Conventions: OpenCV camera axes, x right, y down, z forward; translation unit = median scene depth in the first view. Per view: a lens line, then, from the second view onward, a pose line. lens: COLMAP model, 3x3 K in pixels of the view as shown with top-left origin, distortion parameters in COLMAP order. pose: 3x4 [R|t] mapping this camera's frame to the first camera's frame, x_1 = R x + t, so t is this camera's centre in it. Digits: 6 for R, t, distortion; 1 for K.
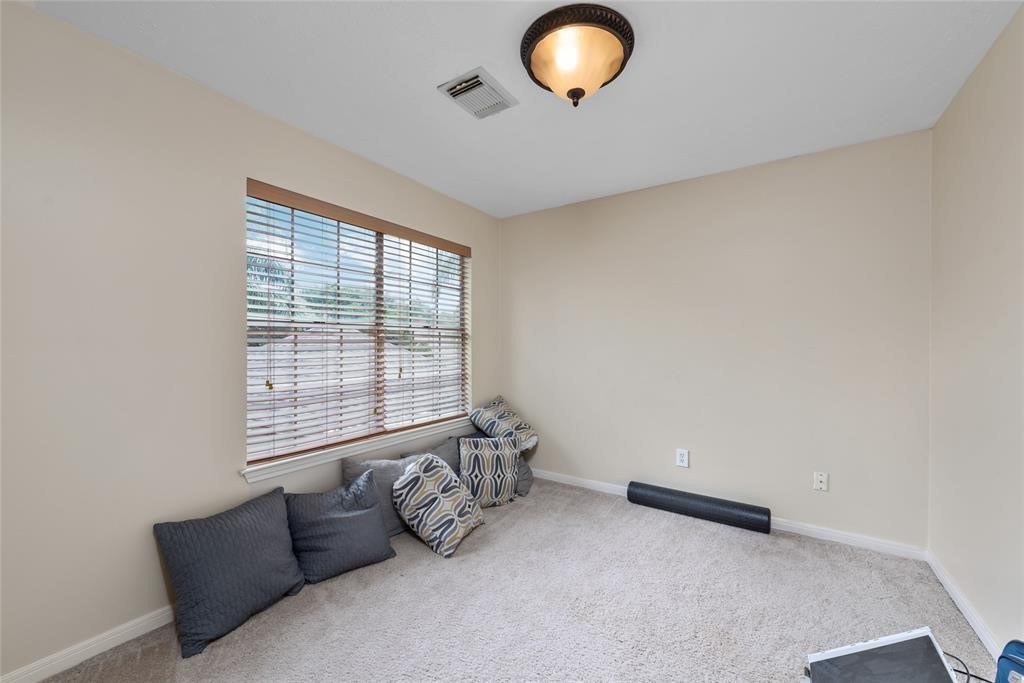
lens RADIAL K [[399.5, 0, 512.6], [0, 399.5, 340.4], [0, 0, 1]] dist [0.001979, 0.000246]
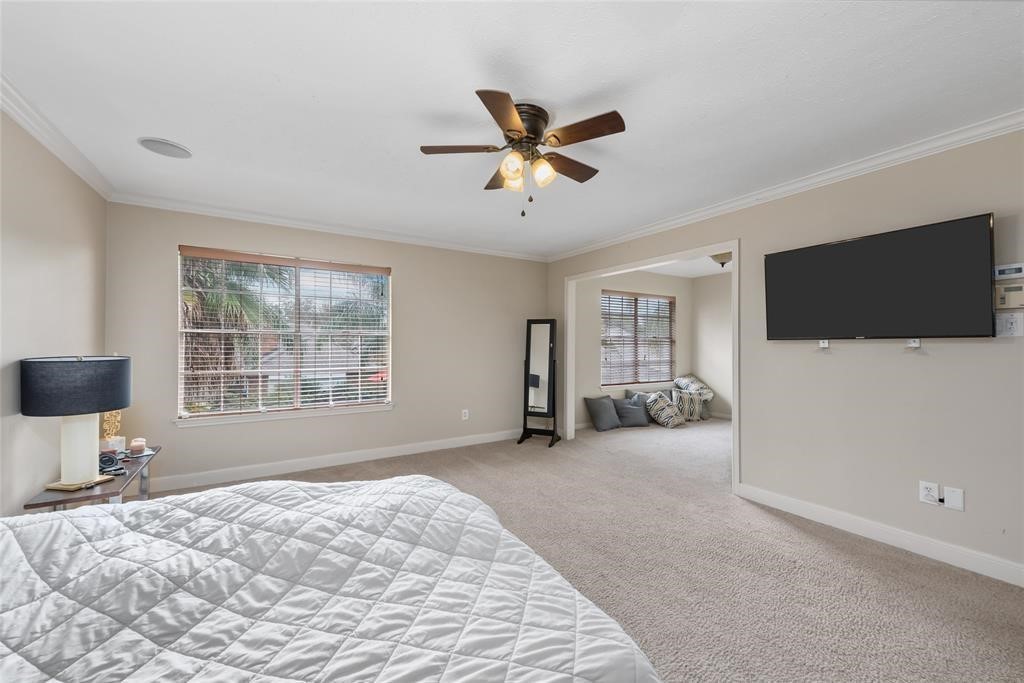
lens RADIAL K [[399.5, 0, 511.4], [0, 399.5, 344.5], [0, 0, 1]] dist [0.001979, 0.000246]
pose [[0.909972, -0.000096, -0.414669, -0.029467], [-0.000502, 0.999999, -0.001334, 0.010925], [0.414669, 0.001422, 0.909971, -1.442228]]
